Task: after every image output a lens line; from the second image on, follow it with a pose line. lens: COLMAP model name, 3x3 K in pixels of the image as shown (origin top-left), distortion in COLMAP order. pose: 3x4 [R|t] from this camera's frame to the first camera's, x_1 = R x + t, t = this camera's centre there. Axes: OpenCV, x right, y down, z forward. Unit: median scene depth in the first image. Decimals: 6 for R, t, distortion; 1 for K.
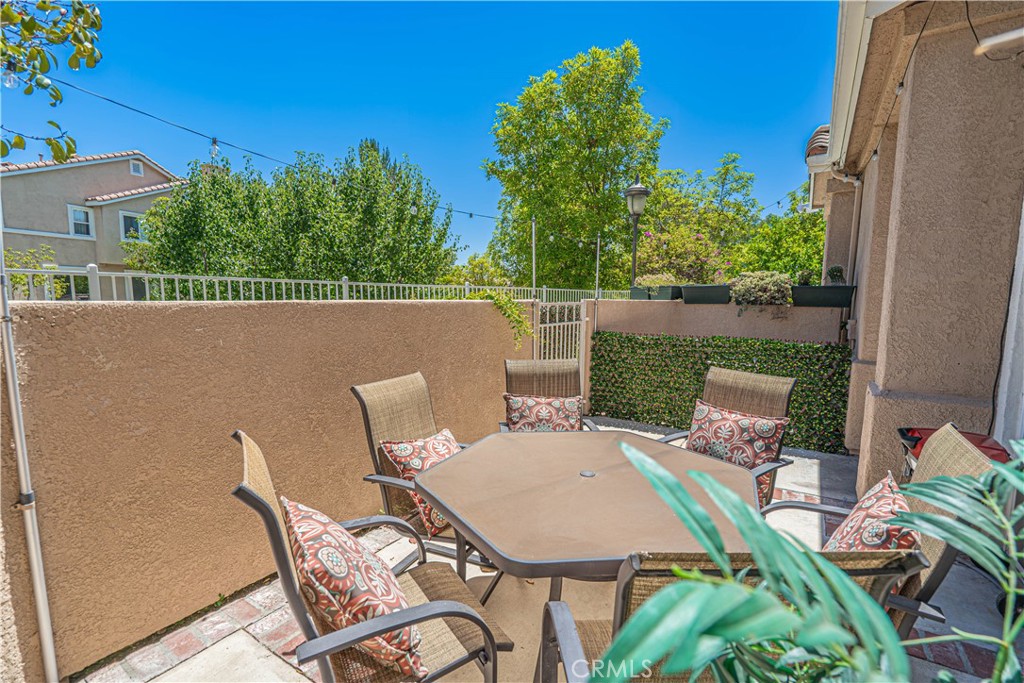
lens RADIAL K [[461.1, 0, 515.9], [0, 461.1, 346.2], [0, 0, 1]] dist [-0.001363, 0.000264]
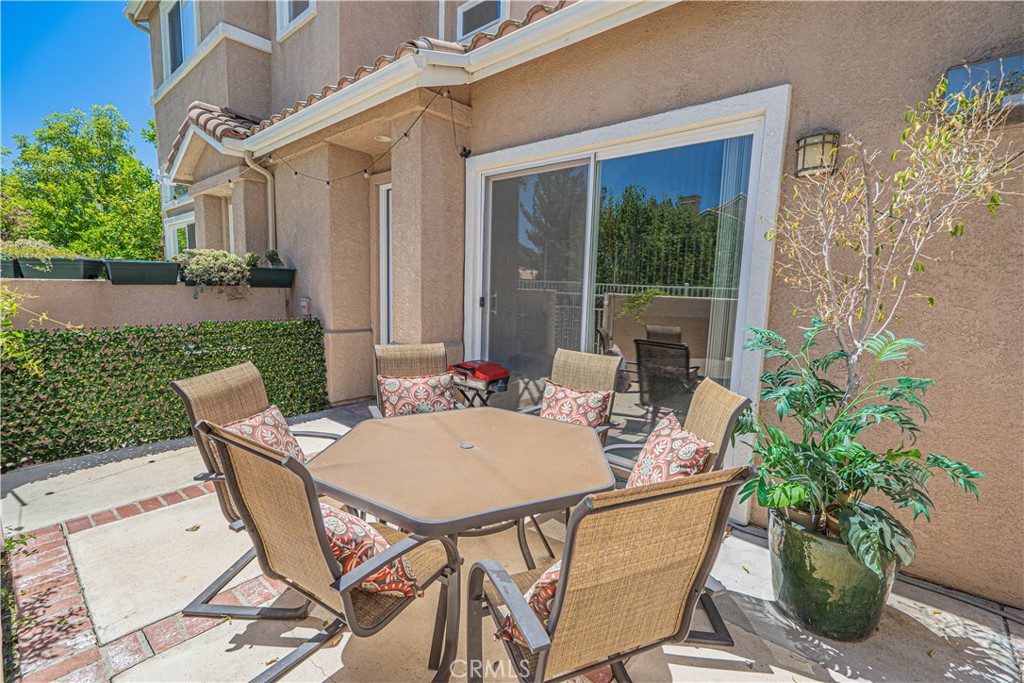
lens RADIAL K [[461.1, 0, 514.6], [0, 461.1, 344.0], [0, 0, 1]] dist [-0.001363, 0.000264]
pose [[0.147080, -0.131592, 0.980332, -0.338518], [0.082482, 0.989291, 0.120420, -0.035784], [-0.985680, 0.063148, 0.156359, 0.263325]]
